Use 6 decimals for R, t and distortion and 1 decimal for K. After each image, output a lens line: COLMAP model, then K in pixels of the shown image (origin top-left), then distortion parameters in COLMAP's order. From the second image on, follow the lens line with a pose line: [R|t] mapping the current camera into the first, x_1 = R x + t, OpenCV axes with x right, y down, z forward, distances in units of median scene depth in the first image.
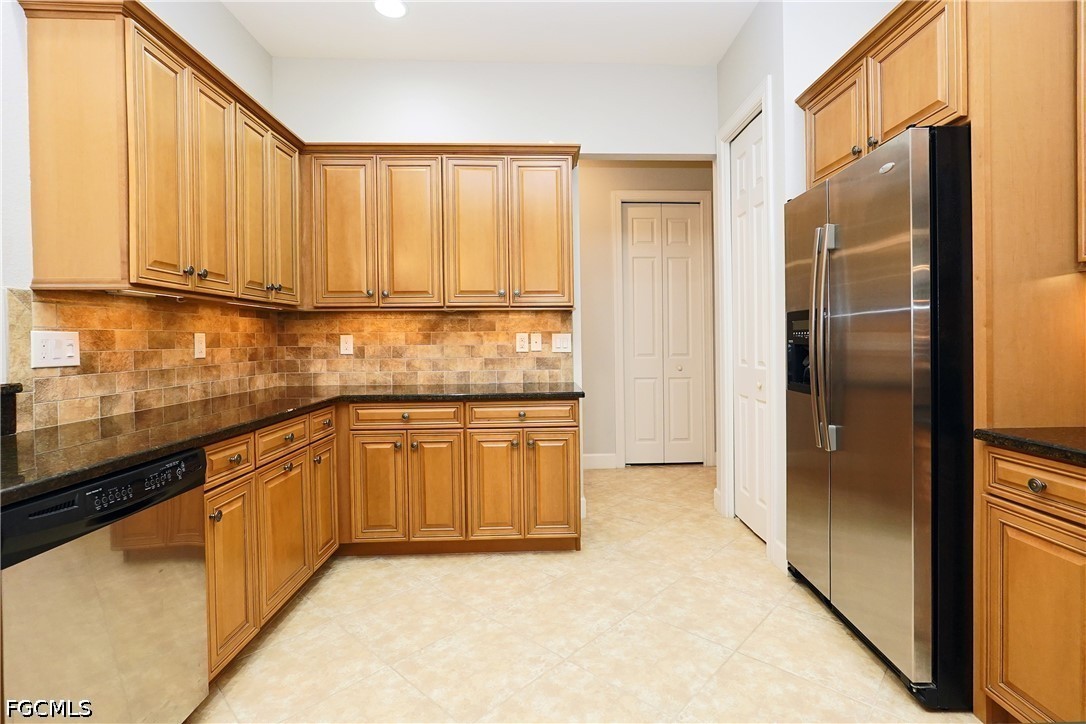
lens RADIAL K [[518.9, 0, 565.6], [0, 518.9, 349.0], [0, 0, 1]] dist [-0.023944, 0.011714]
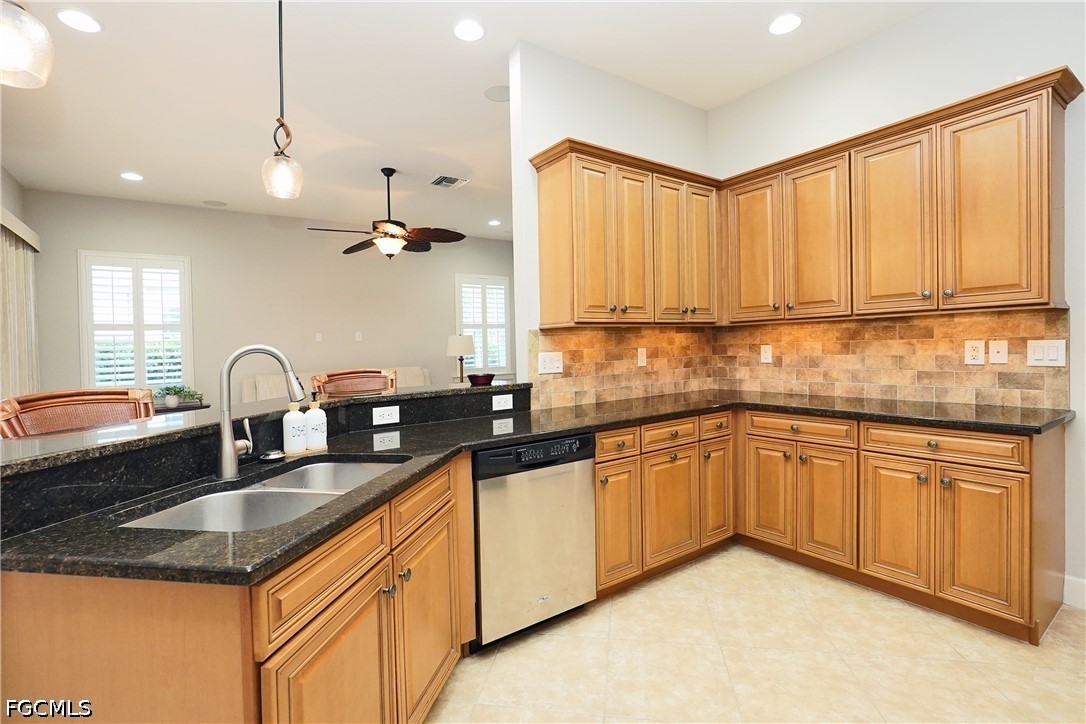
lens RADIAL K [[503.4, 0, 541.4], [0, 503.4, 356.3], [0, 0, 1]] dist [-0.018362, 0.011075]
pose [[0.533360, 0.011237, -0.845814, 0.253181], [0.010273, 0.999752, 0.019761, -0.034737], [0.845826, -0.019229, 0.533112, 0.056641]]
